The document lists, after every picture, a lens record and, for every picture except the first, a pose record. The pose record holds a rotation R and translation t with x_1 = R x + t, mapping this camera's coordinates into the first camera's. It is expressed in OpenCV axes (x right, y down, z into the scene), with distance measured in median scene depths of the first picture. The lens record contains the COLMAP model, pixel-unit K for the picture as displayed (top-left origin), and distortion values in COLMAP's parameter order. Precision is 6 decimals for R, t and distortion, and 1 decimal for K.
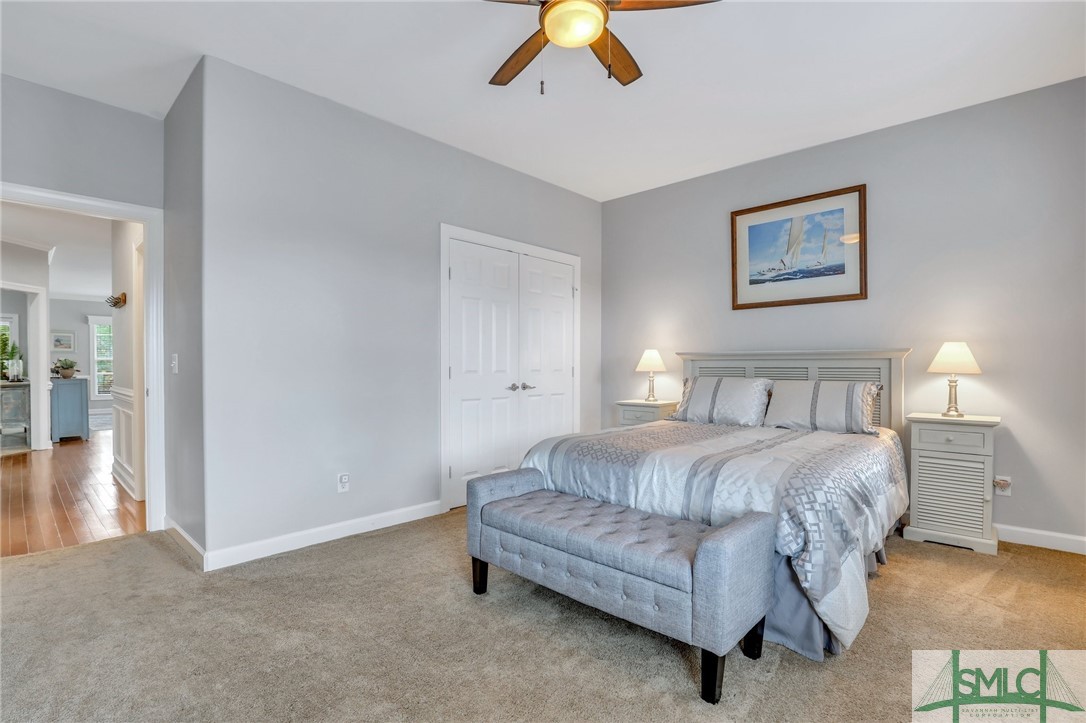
lens RADIAL K [[527.2, 0, 544.5], [0, 527.2, 364.0], [0, 0, 1]] dist [0.001400, -0.000085]
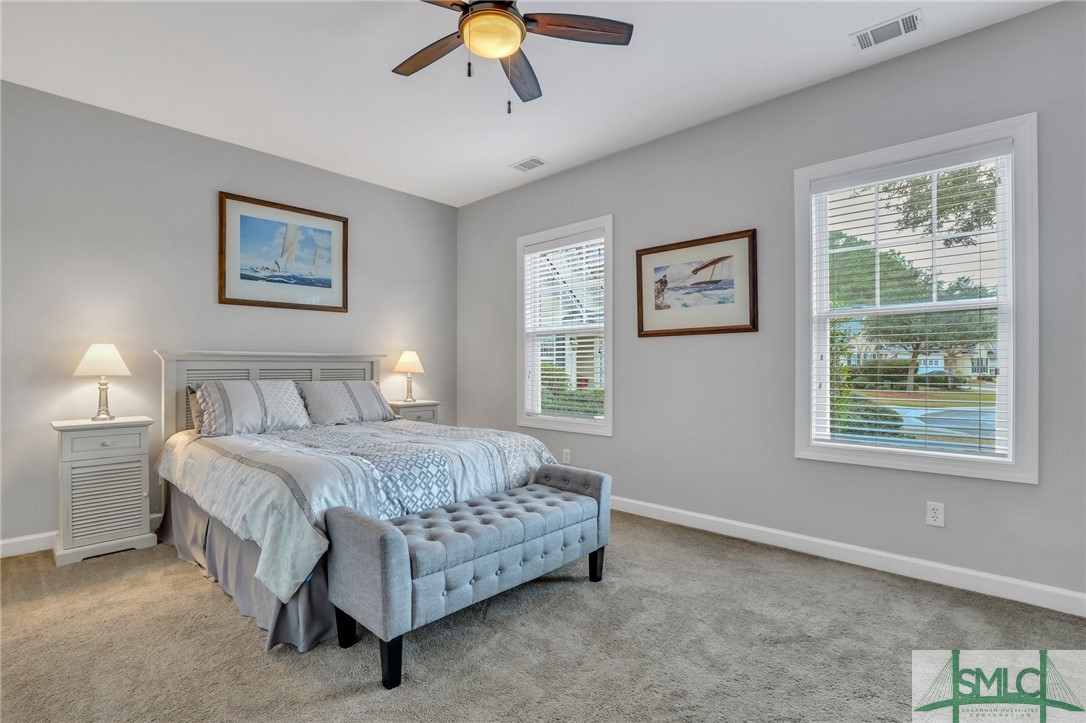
lens RADIAL K [[511.8, 0, 542.2], [0, 511.8, 360.1], [0, 0, 1]] dist [-0.003027, -0.000503]
pose [[0.010415, 0.013278, 0.999858, -0.509880], [0.001144, 0.999911, -0.013291, 0.002776], [-0.999945, 0.001282, 0.010399, 0.486892]]
